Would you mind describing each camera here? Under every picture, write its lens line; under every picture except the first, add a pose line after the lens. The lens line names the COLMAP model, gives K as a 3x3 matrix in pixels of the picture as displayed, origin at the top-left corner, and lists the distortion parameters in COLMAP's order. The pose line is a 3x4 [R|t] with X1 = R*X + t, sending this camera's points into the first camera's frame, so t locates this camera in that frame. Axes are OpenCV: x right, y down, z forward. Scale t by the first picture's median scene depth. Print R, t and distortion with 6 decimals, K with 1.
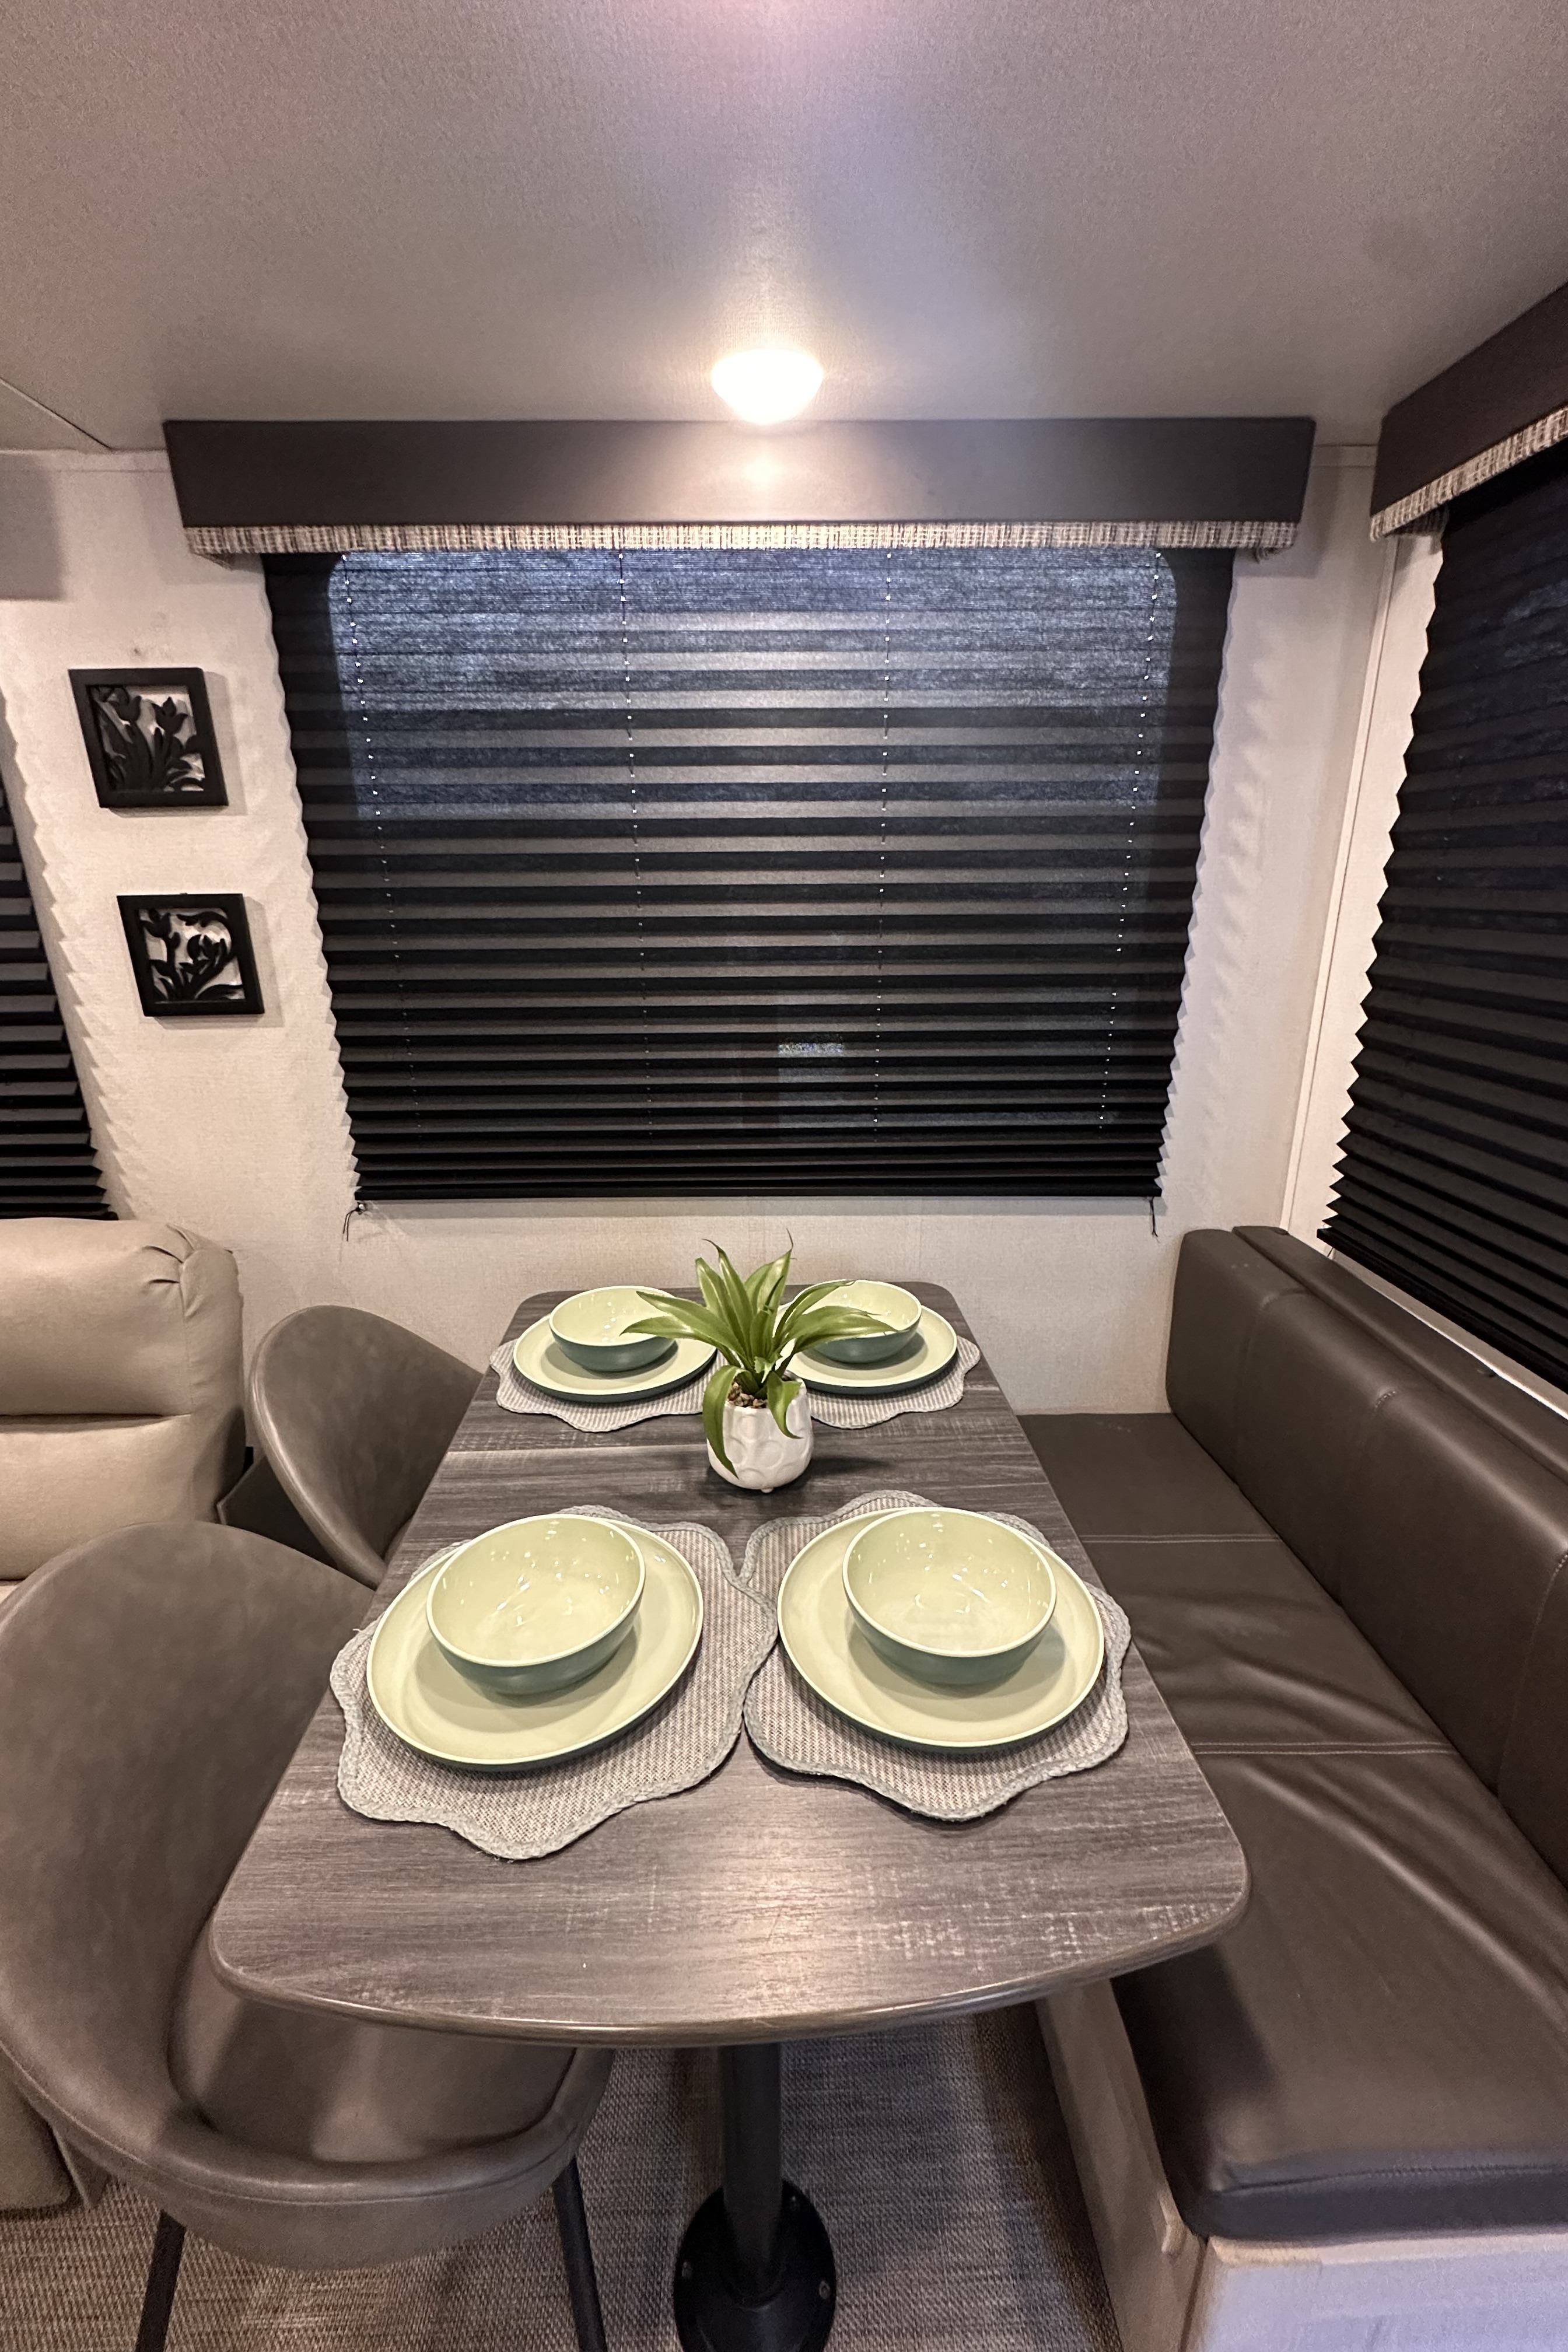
lens RADIAL K [[943.7, 0, 785.8], [0, 943.7, 1173.0], [0, 0, 1]] dist [-0.002040, -0.000122]
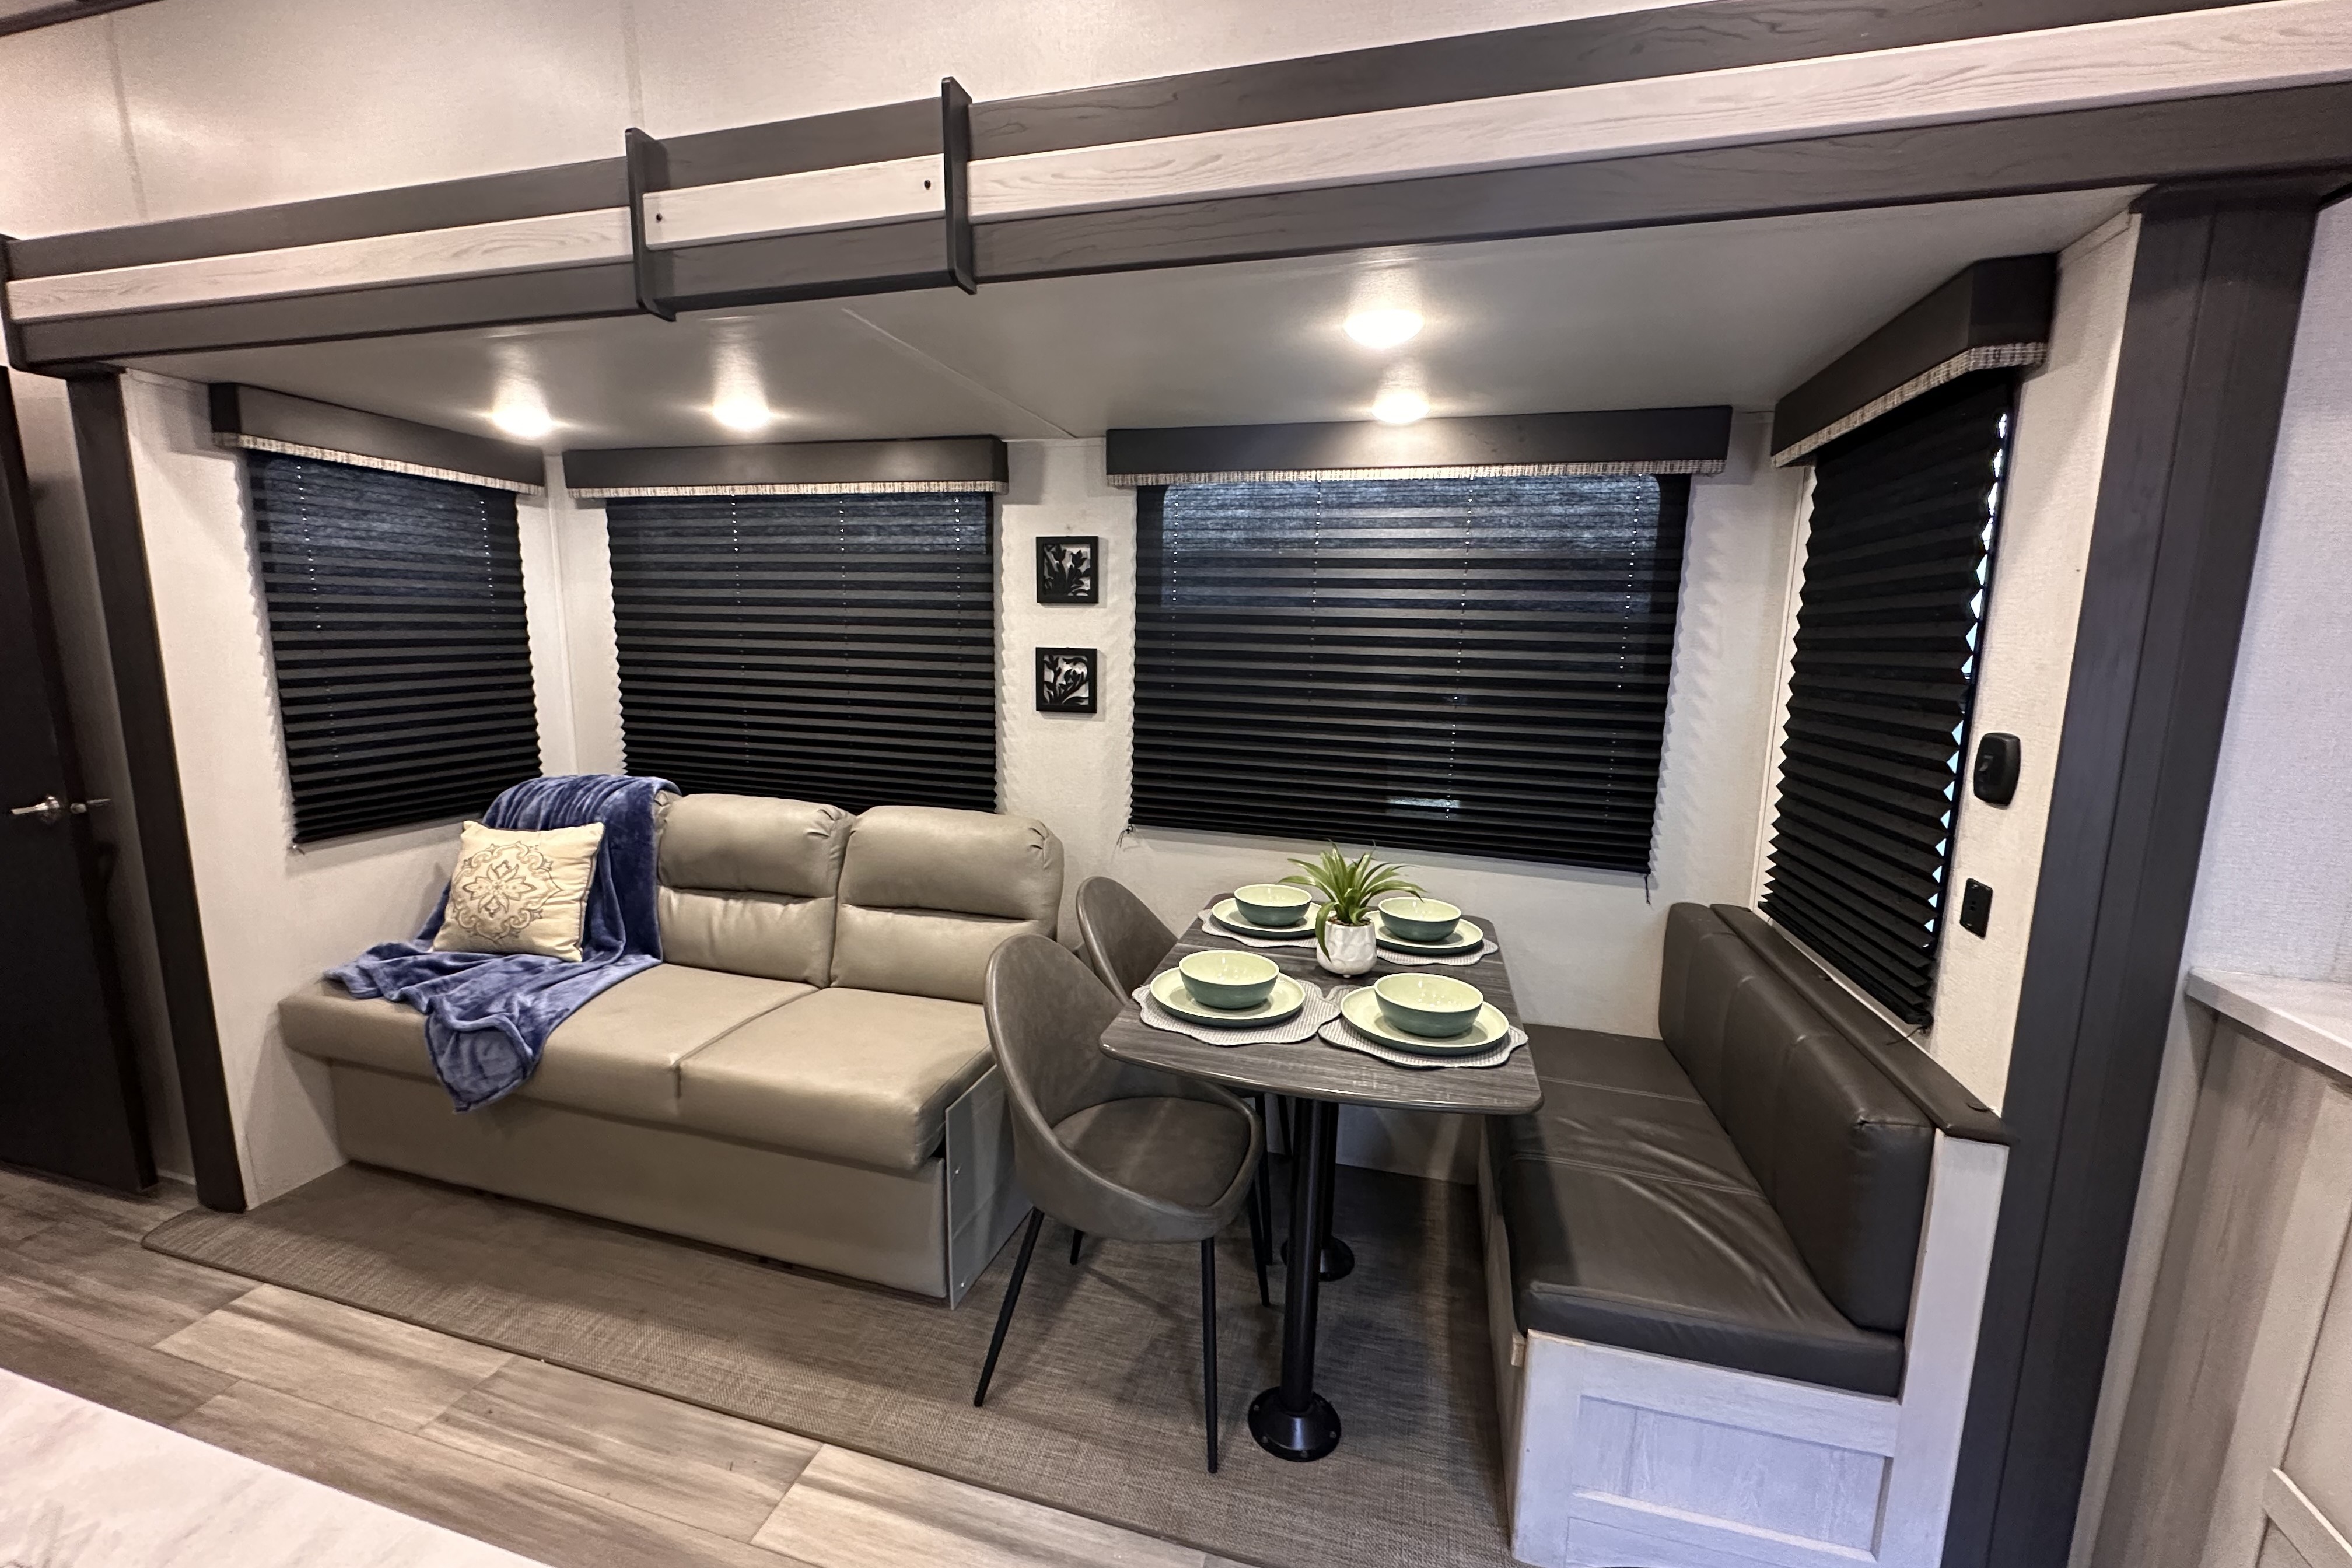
lens RADIAL K [[943.7, 0, 1176.0], [0, 943.7, 784.0], [0, 0, 1]] dist [-0.002040, -0.000122]
pose [[0.955408, 0.078539, -0.284654, 0.120695], [-0.122504, 0.982533, -0.140078, 0.210119], [0.268681, 0.168703, 0.948341, -0.685748]]
